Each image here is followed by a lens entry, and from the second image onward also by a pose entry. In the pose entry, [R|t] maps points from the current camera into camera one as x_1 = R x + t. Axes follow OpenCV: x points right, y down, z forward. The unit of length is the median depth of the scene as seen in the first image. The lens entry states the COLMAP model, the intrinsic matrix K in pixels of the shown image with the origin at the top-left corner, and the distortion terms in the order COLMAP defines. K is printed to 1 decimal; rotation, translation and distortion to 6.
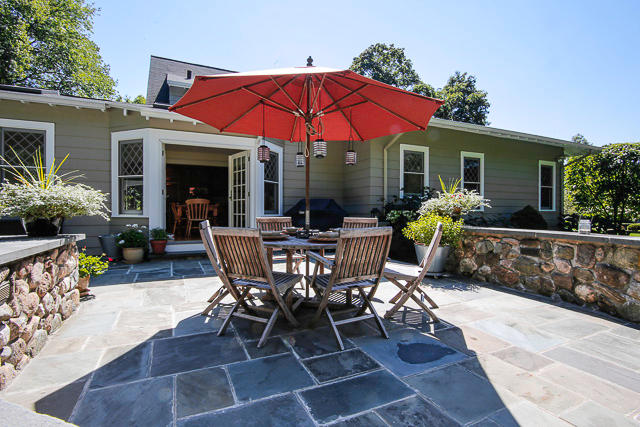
lens RADIAL K [[312.9, 0, 320.0], [0, 312.9, 213.5], [0, 0, 1]] dist [-0.017316, 0.000216]
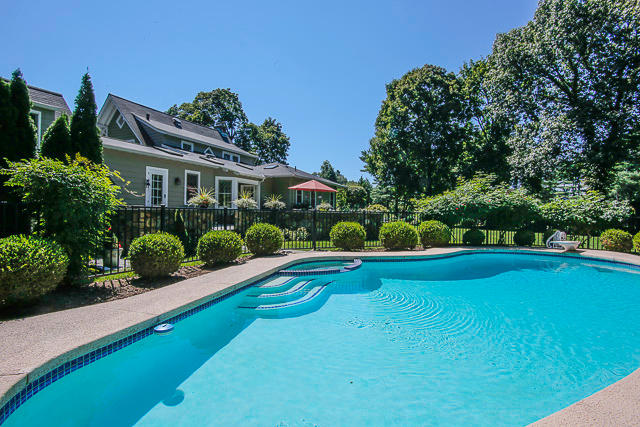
lens RADIAL K [[312.9, 0, 320.0], [0, 312.9, 213.5], [0, 0, 1]] dist [-0.017316, 0.000216]
pose [[0.767512, 0.002804, 0.641028, -0.350753], [-0.003544, 0.999994, -0.000131, 0.010286], [-0.641025, -0.002171, 0.767517, -0.329022]]
